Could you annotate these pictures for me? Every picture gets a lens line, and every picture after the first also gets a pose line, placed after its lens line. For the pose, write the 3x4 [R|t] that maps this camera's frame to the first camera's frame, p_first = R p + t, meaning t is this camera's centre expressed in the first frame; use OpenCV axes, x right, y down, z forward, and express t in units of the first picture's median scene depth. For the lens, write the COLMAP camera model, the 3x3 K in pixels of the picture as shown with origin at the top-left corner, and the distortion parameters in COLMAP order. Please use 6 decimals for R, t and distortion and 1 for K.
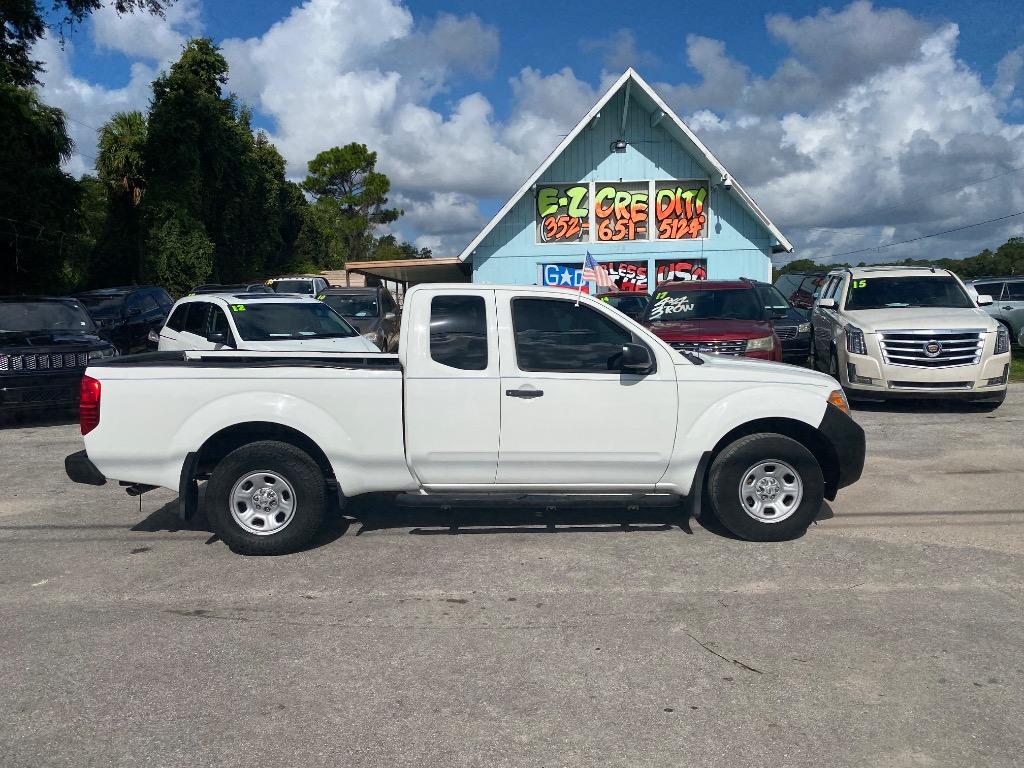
lens RADIAL K [[782.2, 0, 513.6], [0, 782.2, 391.9], [0, 0, 1]] dist [0.012077, -0.013409]
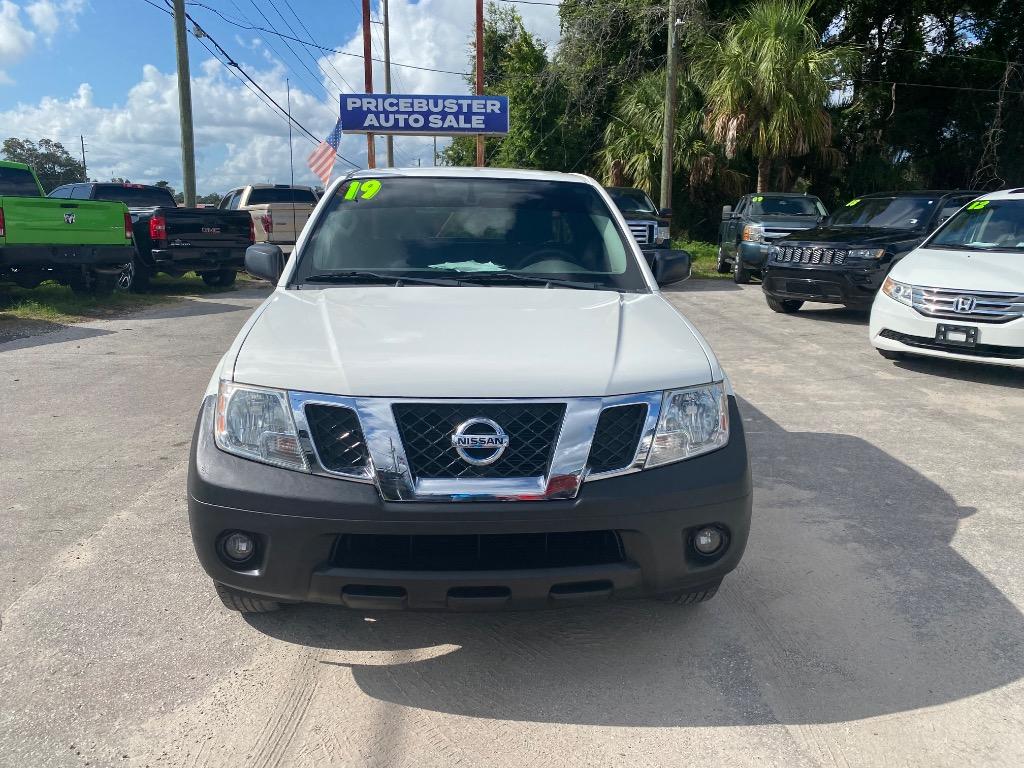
lens RADIAL K [[782.2, 0, 507.1], [0, 782.2, 390.8], [0, 0, 1]] dist [0.012077, -0.013409]
pose [[0.020324, 0.240471, -0.970443, 0.206325], [-0.120086, 0.964204, 0.236410, -0.029678], [0.992555, 0.111732, 0.048474, 0.271222]]
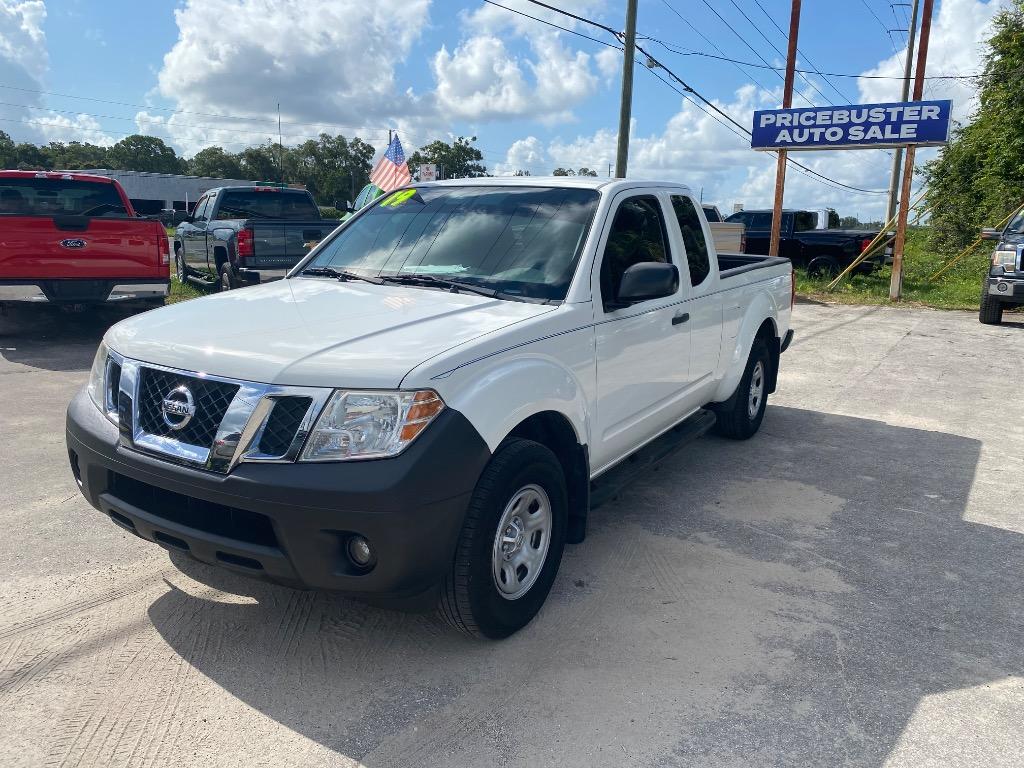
lens RADIAL K [[782.2, 0, 508.6], [0, 782.2, 386.6], [0, 0, 1]] dist [0.012077, -0.013409]
pose [[-0.560309, 0.172453, -0.810132, 0.175221], [-0.104963, 0.955417, 0.275974, -0.039306], [0.821606, 0.239665, -0.517227, 0.374124]]
